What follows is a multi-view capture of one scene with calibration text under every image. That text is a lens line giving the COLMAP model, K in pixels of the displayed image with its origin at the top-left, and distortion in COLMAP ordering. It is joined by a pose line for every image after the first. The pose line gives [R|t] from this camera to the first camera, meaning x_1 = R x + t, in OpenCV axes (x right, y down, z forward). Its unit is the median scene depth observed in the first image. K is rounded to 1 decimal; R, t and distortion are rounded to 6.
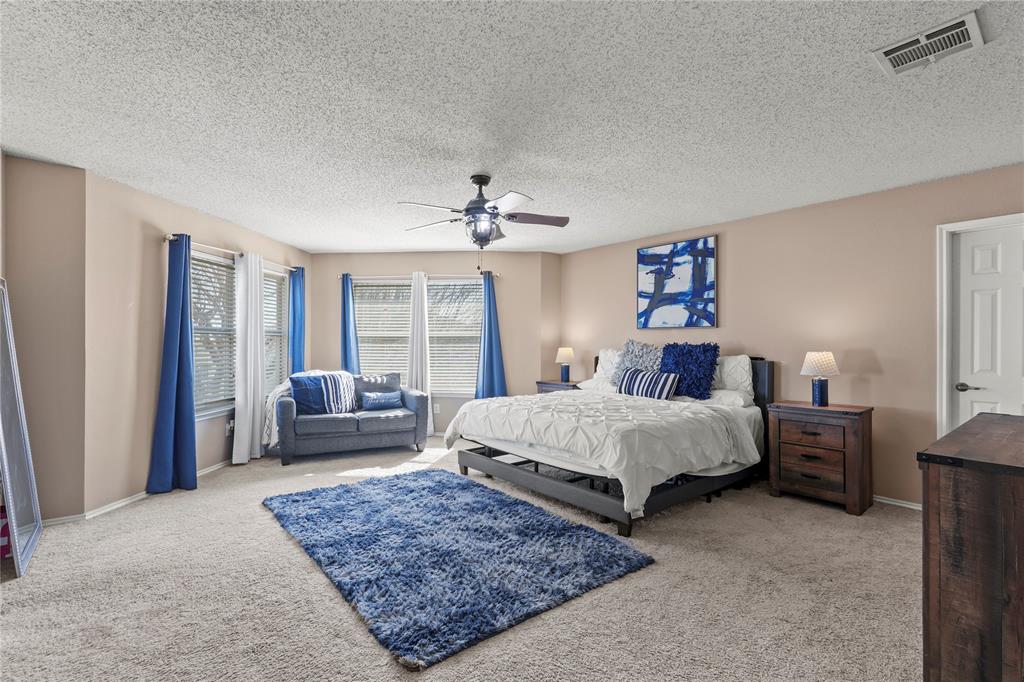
lens RADIAL K [[472.7, 0, 512.6], [0, 472.7, 341.8], [0, 0, 1]] dist [-0.000428, -0.000225]
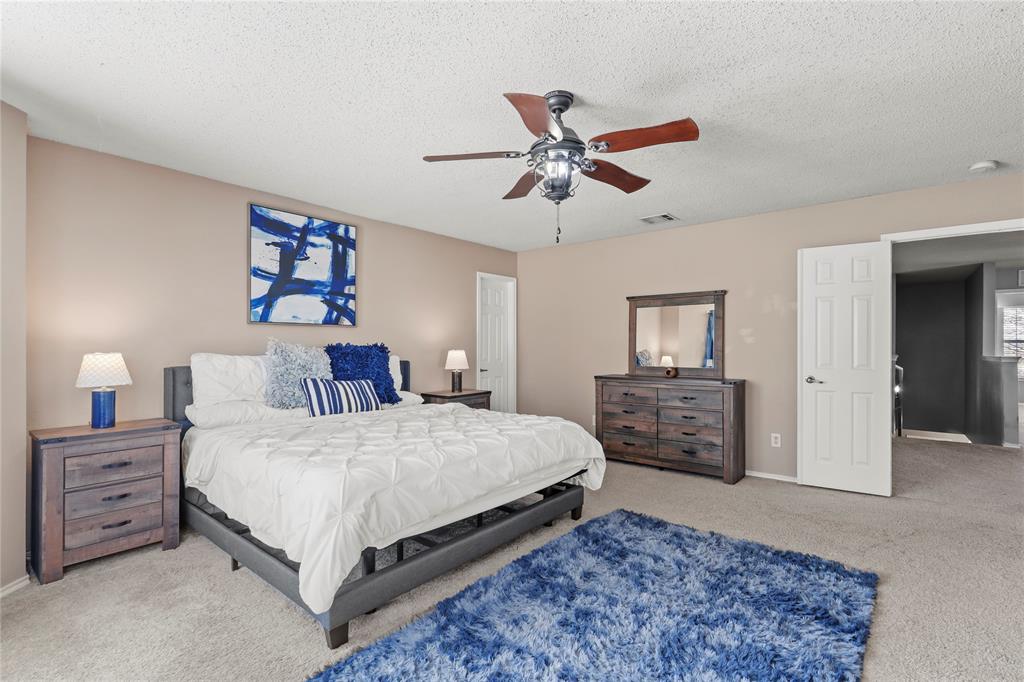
lens RADIAL K [[472.7, 0, 512.3], [0, 472.7, 340.1], [0, 0, 1]] dist [-0.000428, -0.000225]
pose [[-0.187738, 0.013021, 0.982133, -0.498094], [0.003777, 0.999914, -0.012535, 0.007331], [-0.982212, 0.001356, -0.187771, 0.827723]]
